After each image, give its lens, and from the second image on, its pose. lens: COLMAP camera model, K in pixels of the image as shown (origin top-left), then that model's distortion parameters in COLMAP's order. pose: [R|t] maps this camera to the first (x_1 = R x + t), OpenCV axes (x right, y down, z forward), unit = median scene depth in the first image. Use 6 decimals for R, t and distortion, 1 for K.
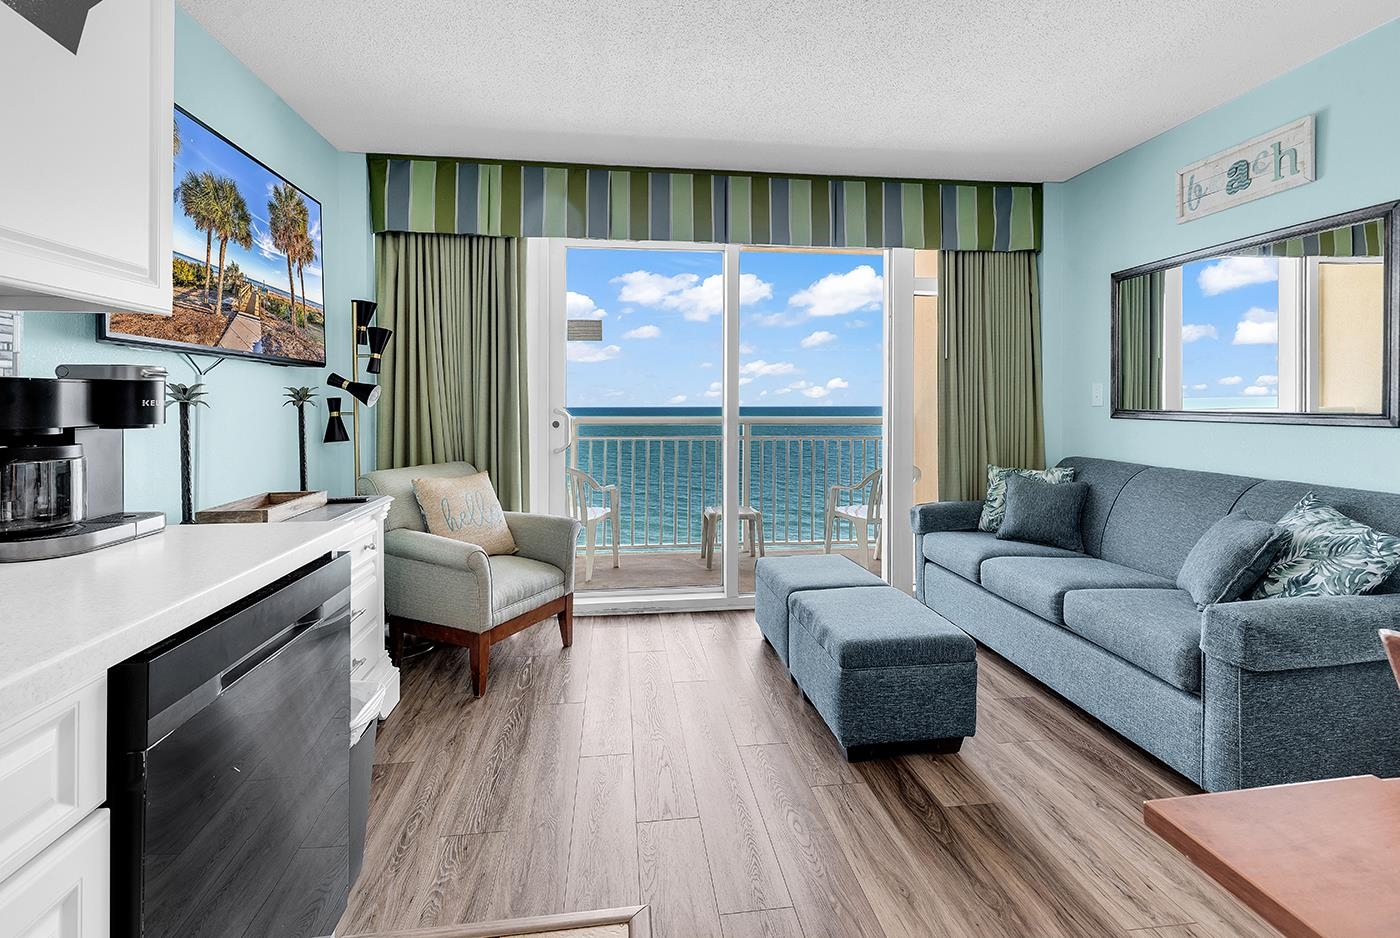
lens RADIAL K [[651.9, 0, 700.4], [0, 651.9, 406.5], [0, 0, 1]] dist [0.006726, -0.004535]
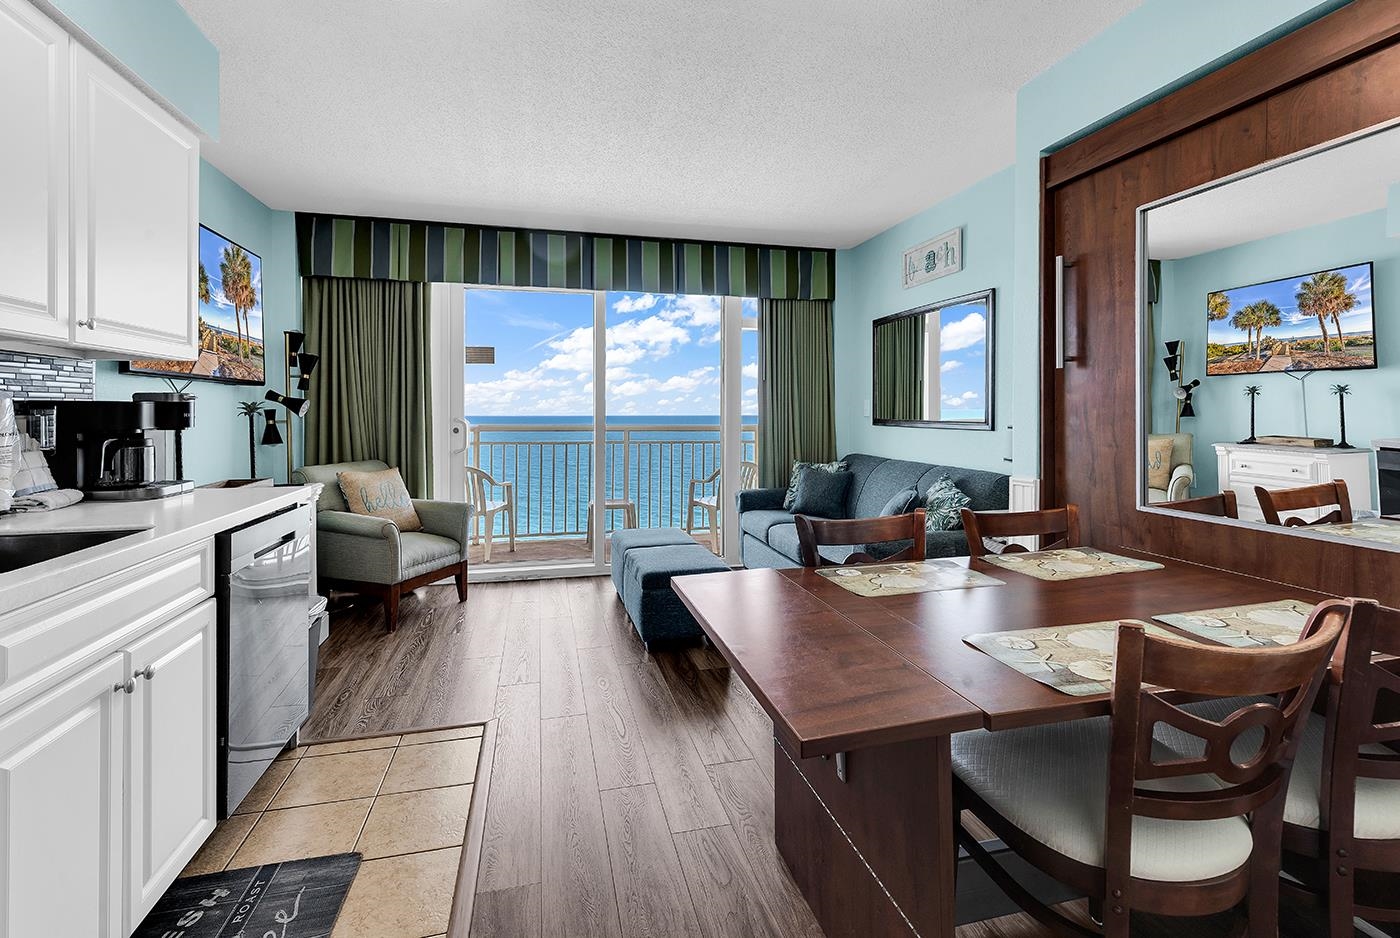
lens RADIAL K [[644.3, 0, 705.3], [0, 644.3, 418.1], [0, 0, 1]] dist [0.002478, -0.000421]
pose [[0.992322, -0.000065, 0.123684, 0.116532], [-0.000607, 0.999985, 0.005396, -0.004198], [-0.123683, -0.005429, 0.992307, -0.331902]]
